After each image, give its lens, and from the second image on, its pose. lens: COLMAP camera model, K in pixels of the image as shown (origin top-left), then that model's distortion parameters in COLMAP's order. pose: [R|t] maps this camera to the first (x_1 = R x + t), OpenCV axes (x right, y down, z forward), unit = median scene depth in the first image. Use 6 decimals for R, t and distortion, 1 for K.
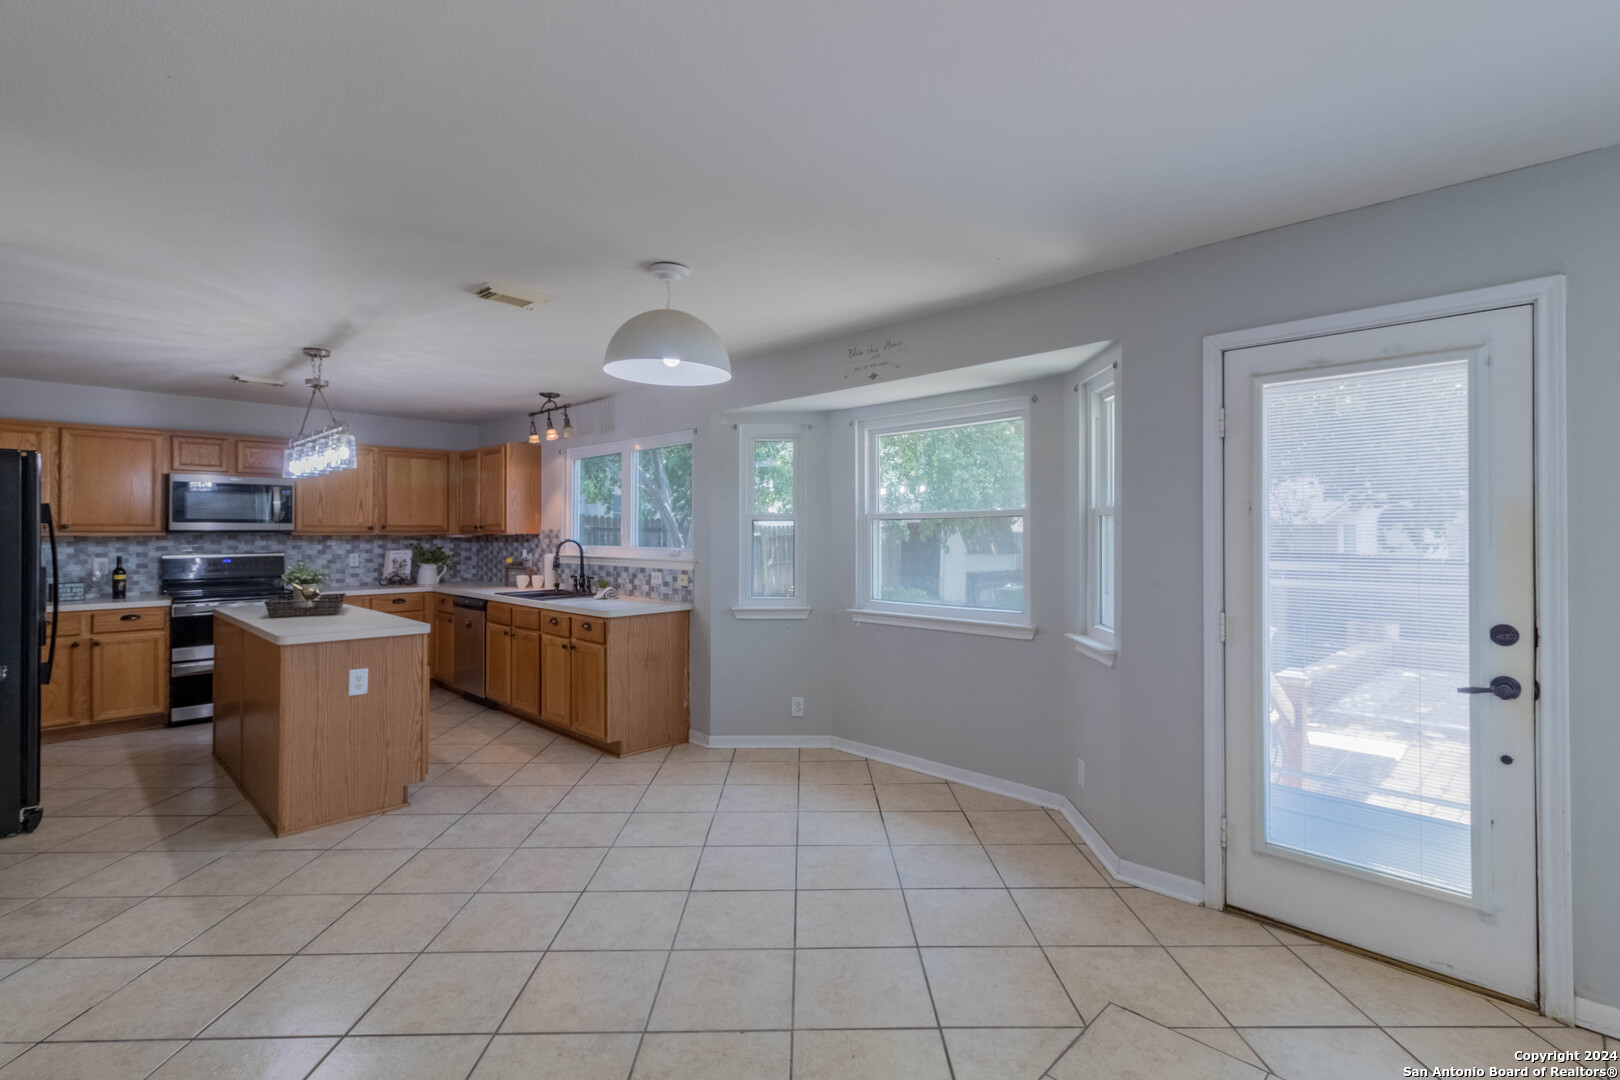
lens RADIAL K [[752.8, 0, 817.4], [0, 752.8, 528.6], [0, 0, 1]] dist [0.001964, -0.000319]
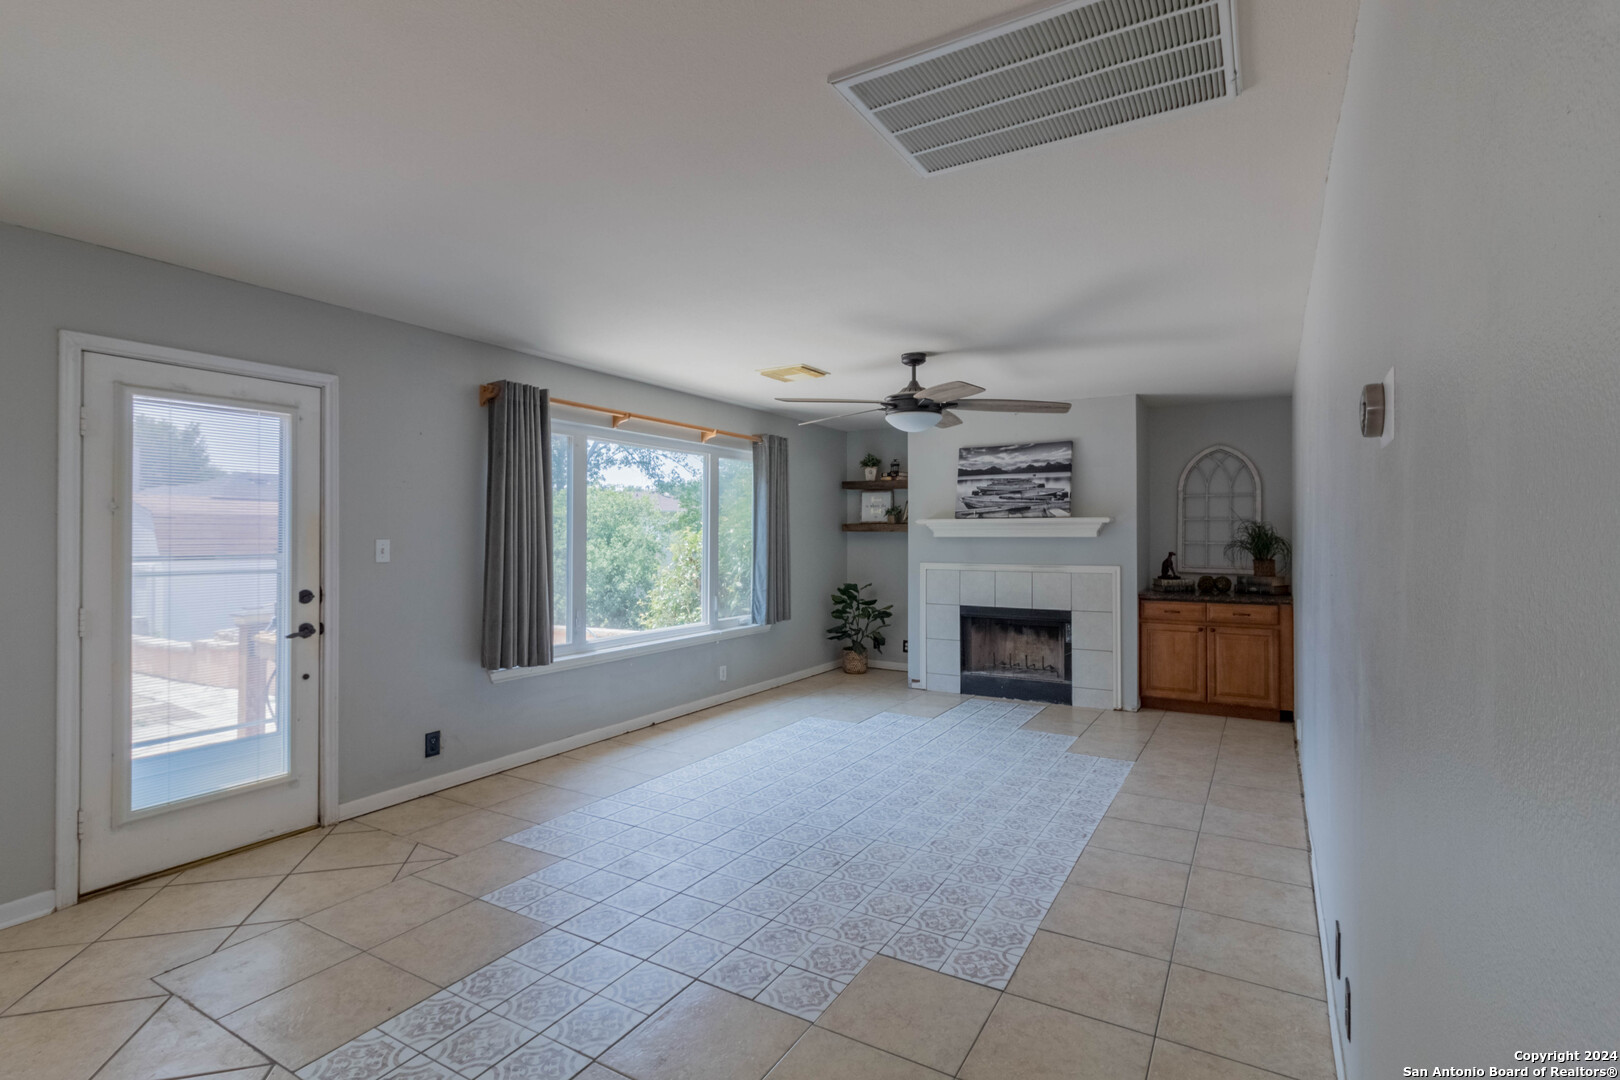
lens RADIAL K [[755.2, 0, 805.2], [0, 755.2, 532.1], [0, 0, 1]] dist [0.005374, 0.000675]
pose [[-0.228260, 0.003746, 0.973593, -0.344399], [-0.007211, 0.999959, -0.005538, 0.004005], [-0.973573, -0.008284, -0.228224, 0.145718]]
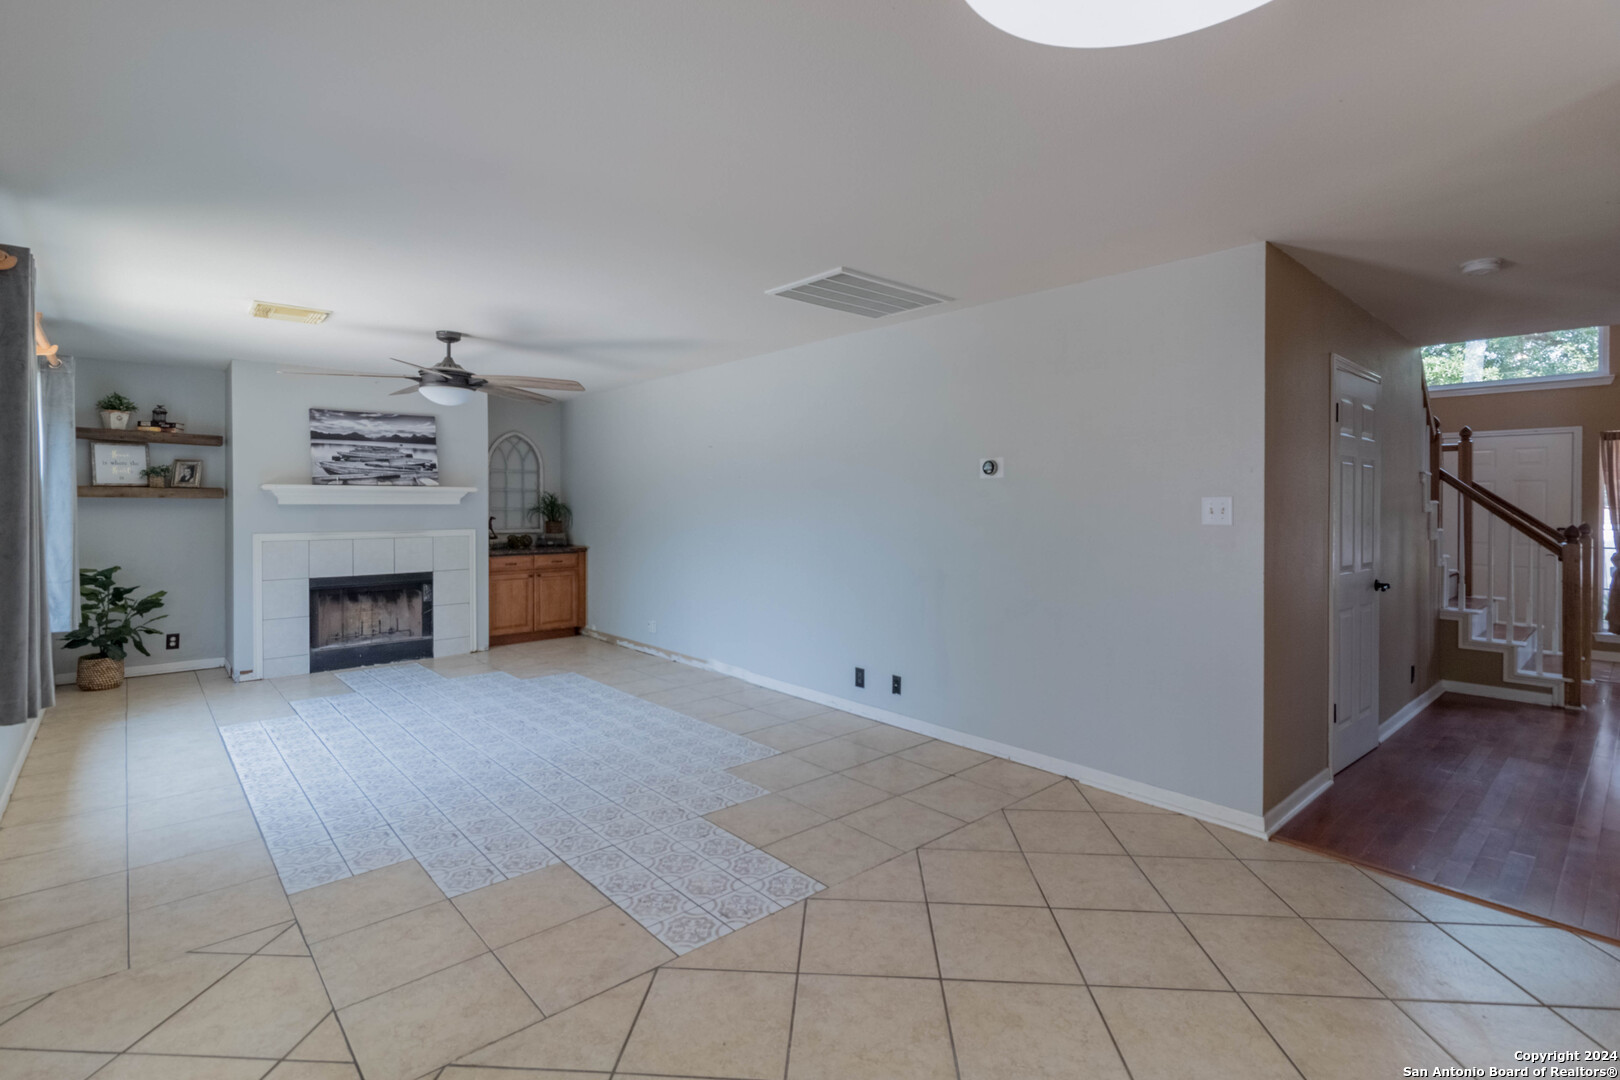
lens RADIAL K [[761.6, 0, 815.2], [0, 761.6, 512.0], [0, 0, 1]] dist [0.002709, 0.000373]
pose [[-0.996666, -0.002965, 0.081534, -0.048652], [-0.002588, 0.999985, 0.004727, 0.007547], [-0.081547, 0.004500, -0.996659, 0.717294]]
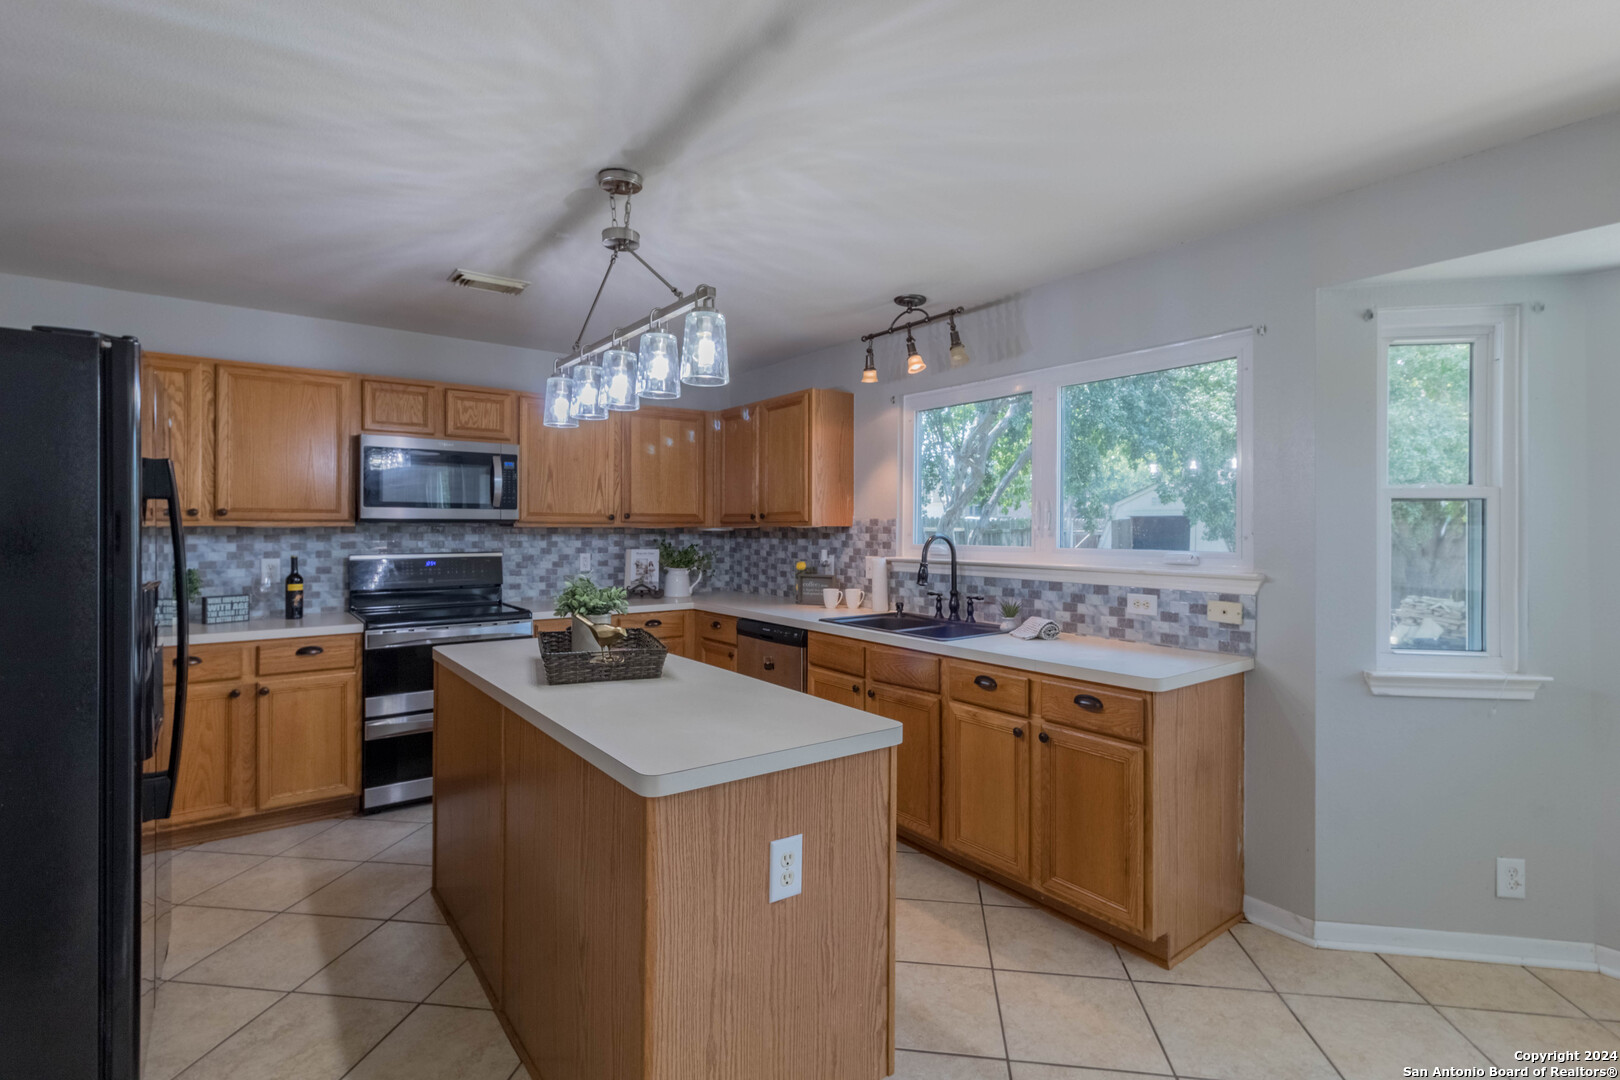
lens RADIAL K [[760.8, 0, 810.0], [0, 760.8, 528.7], [0, 0, 1]] dist [0.002014, 0.000399]
pose [[0.988052, 0.003482, -0.154080, -0.359223], [-0.002631, 0.999980, 0.005722, 0.006330], [0.154097, -0.005249, 0.988042, 0.391390]]
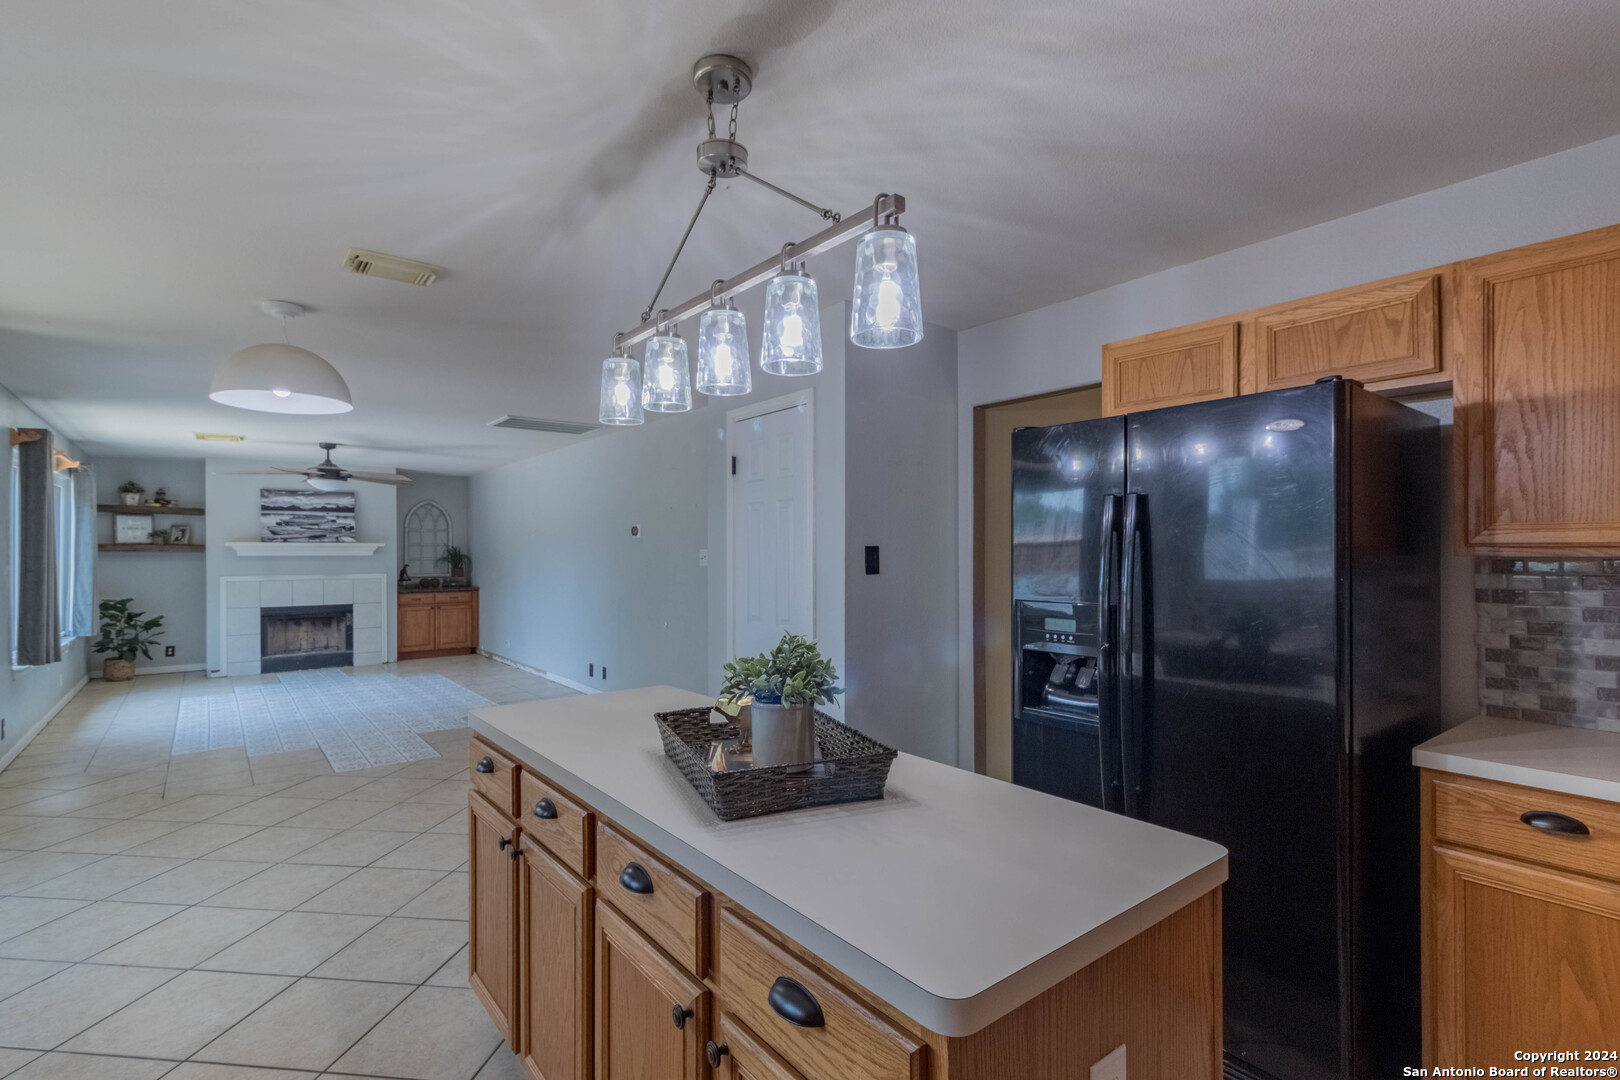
lens RADIAL K [[752.5, 0, 805.7], [0, 752.5, 554.9], [0, 0, 1]] dist [0.002245, 0.000963]
pose [[-0.990150, 0.001596, 0.140005, -0.606801], [0.001063, 0.999992, -0.003884, 0.009040], [-0.140010, -0.003697, -0.990143, 1.093630]]
